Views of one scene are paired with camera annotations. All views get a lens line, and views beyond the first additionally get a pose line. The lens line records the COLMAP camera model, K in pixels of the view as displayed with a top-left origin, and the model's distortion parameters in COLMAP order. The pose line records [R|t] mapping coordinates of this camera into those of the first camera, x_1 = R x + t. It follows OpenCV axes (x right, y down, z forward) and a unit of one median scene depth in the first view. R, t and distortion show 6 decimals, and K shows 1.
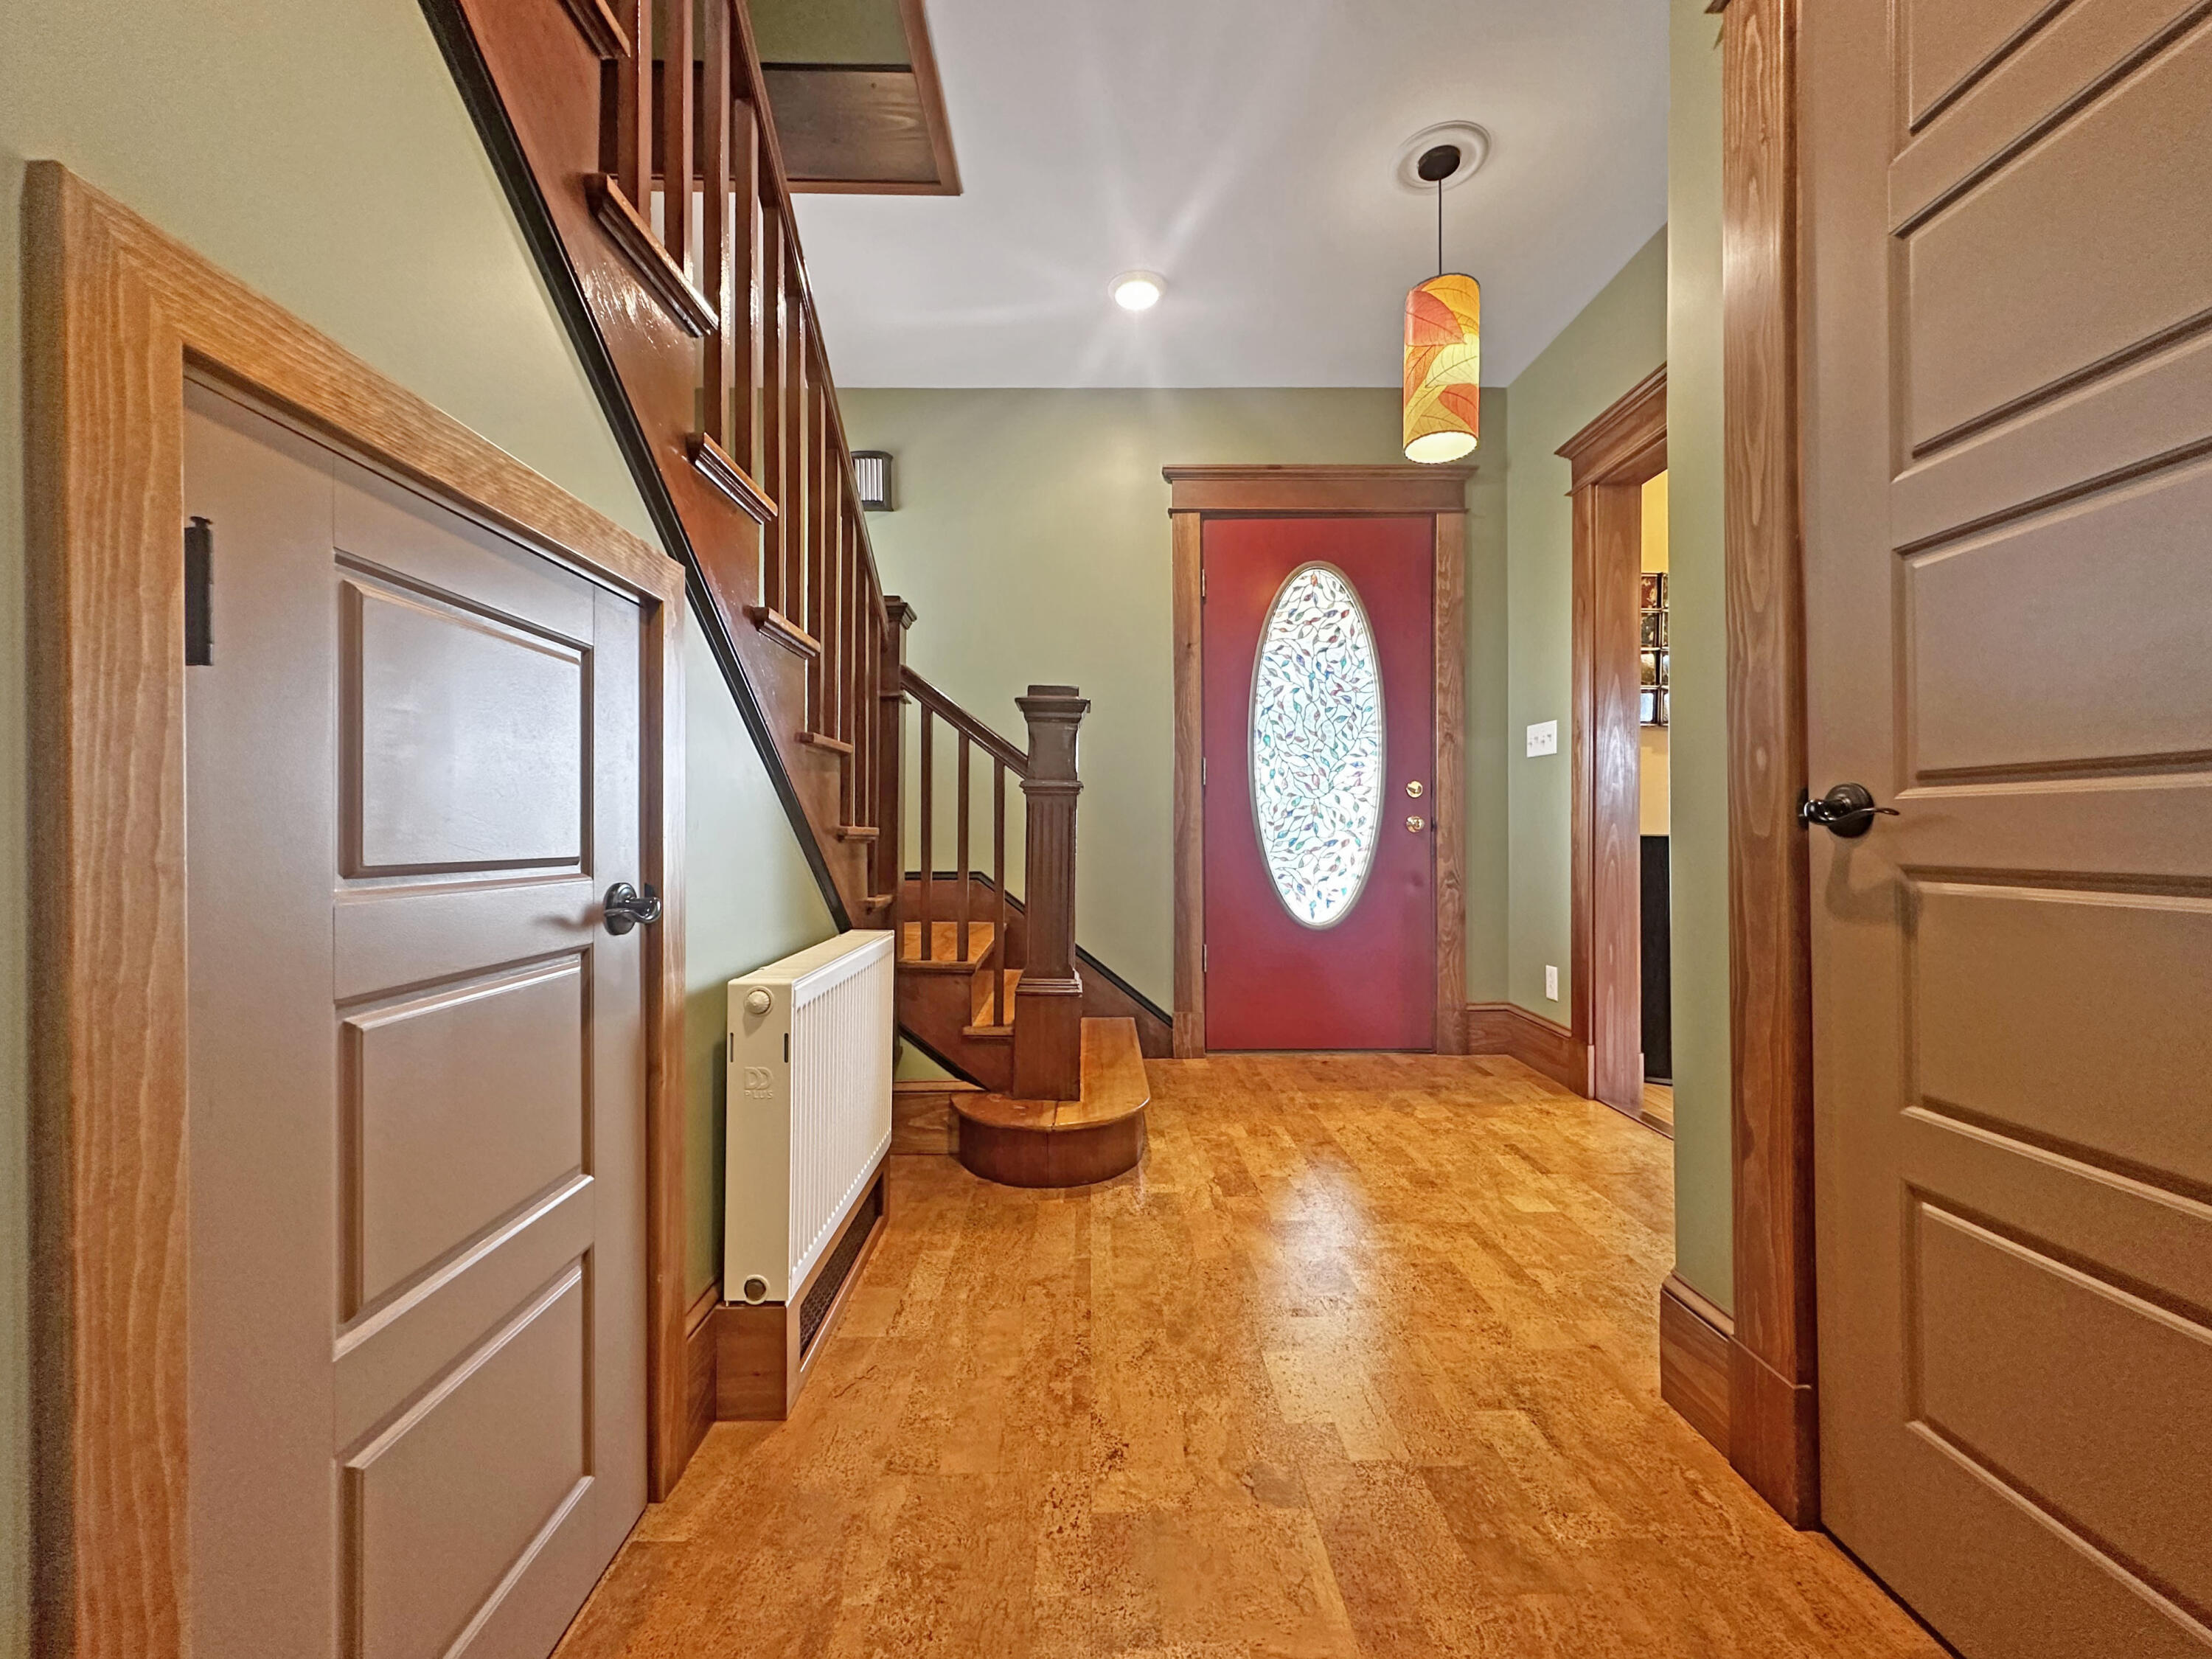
lens RADIAL K [[880.9, 0, 1111.4], [0, 880.9, 833.1], [0, 0, 1]] dist [-0.003855, -0.000676]
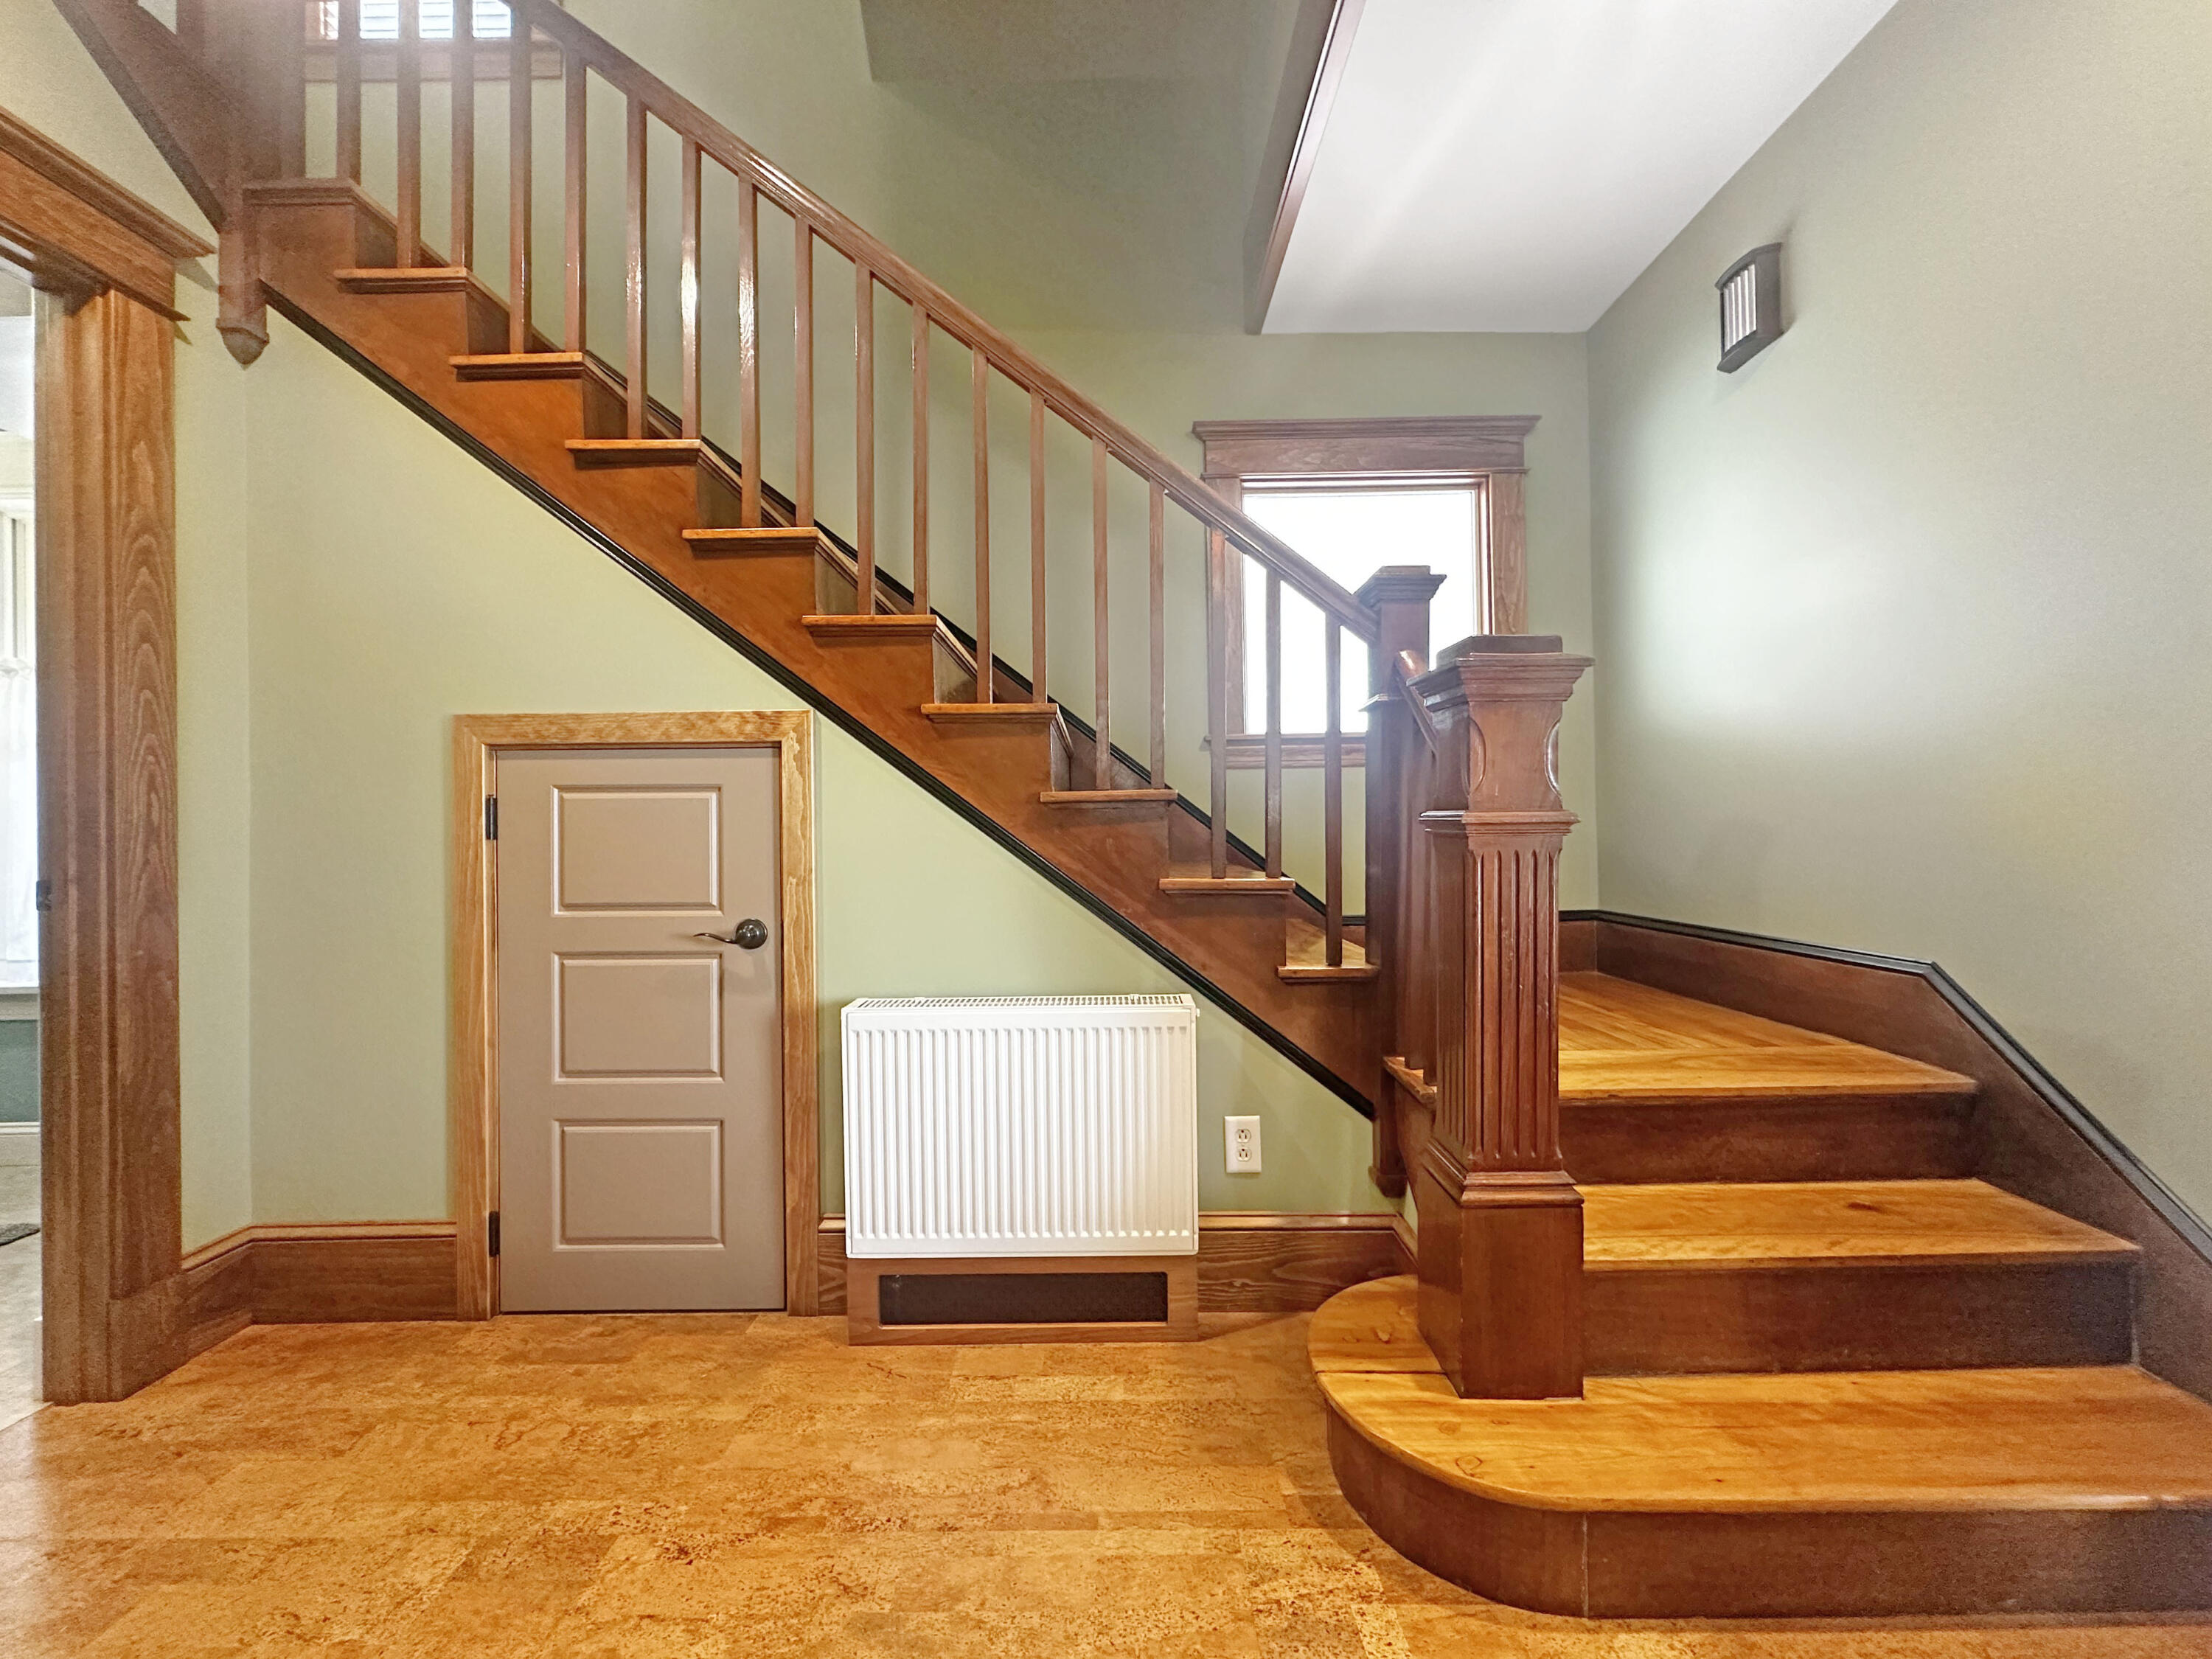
lens RADIAL K [[880.9, 0, 1111.4], [0, 880.9, 833.1], [0, 0, 1]] dist [-0.003855, -0.000676]
pose [[-0.025364, 0.003929, -0.999671, 0.931215], [0.008487, 0.999957, 0.003715, -0.089615], [0.999642, -0.008390, -0.025397, 1.456431]]
